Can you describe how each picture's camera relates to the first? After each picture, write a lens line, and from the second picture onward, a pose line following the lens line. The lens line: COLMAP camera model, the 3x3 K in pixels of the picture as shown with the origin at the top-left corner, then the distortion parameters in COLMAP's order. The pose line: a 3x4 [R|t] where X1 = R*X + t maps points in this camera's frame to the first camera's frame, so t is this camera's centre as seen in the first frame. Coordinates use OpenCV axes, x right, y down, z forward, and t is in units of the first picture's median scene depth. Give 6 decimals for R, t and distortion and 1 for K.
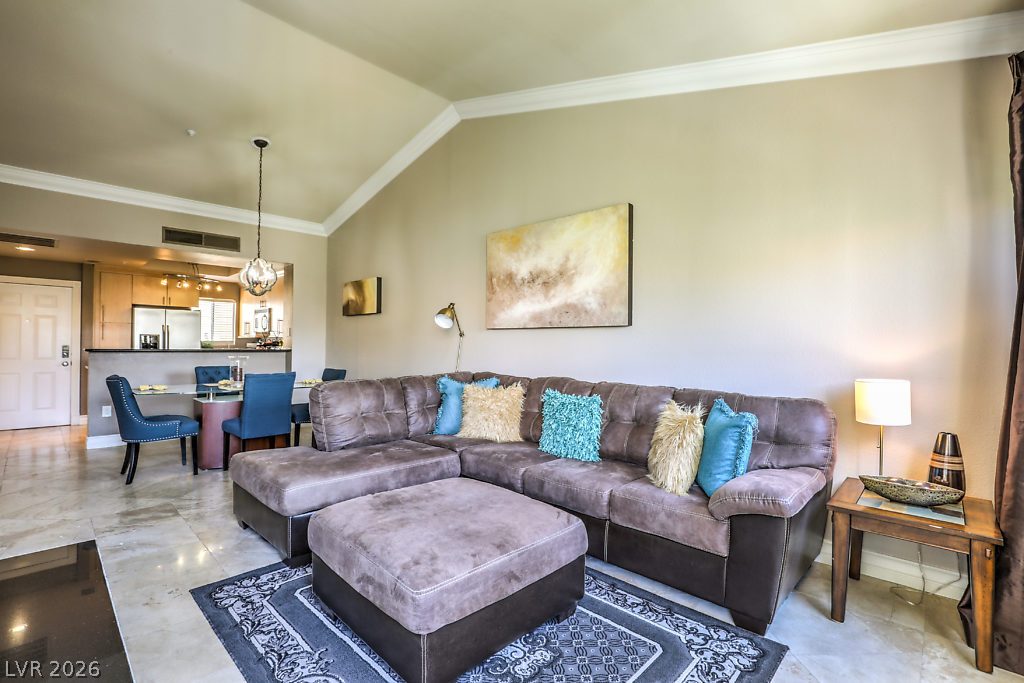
lens RADIAL K [[470.9, 0, 511.2], [0, 470.9, 342.8], [0, 0, 1]] dist [-0.023124, 0.002534]
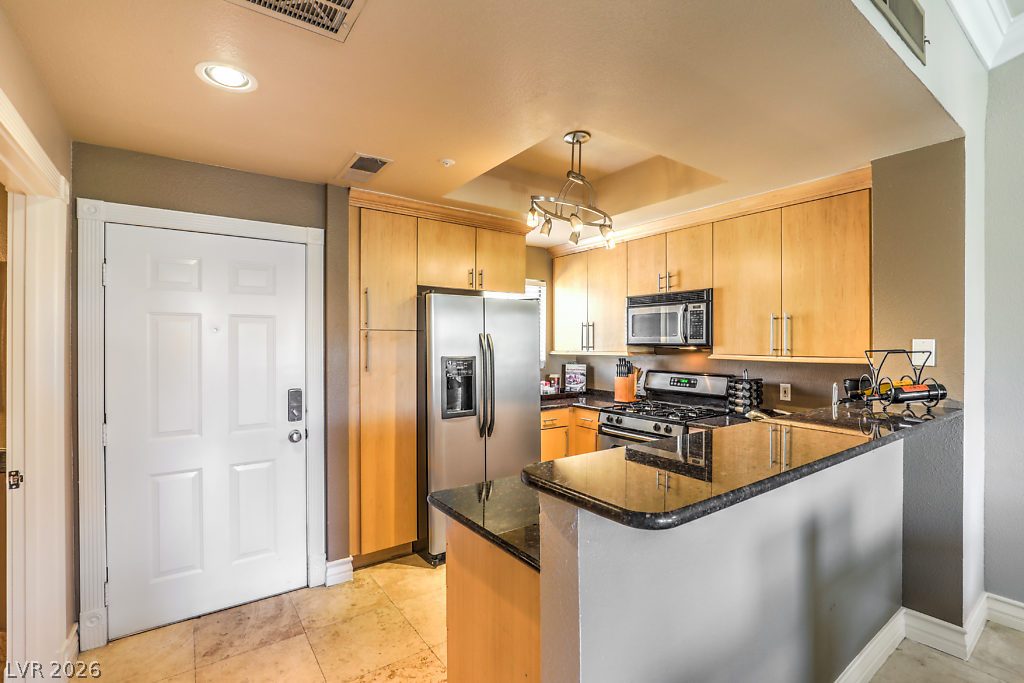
lens RADIAL K [[470.9, 0, 512.1], [0, 470.9, 341.5], [0, 0, 1]] dist [-0.023124, 0.002534]
pose [[0.982603, -0.012964, -0.185264, -1.185886], [0.013161, 0.999913, -0.000164, -0.056082], [0.185250, -0.002278, 0.982689, 1.072618]]
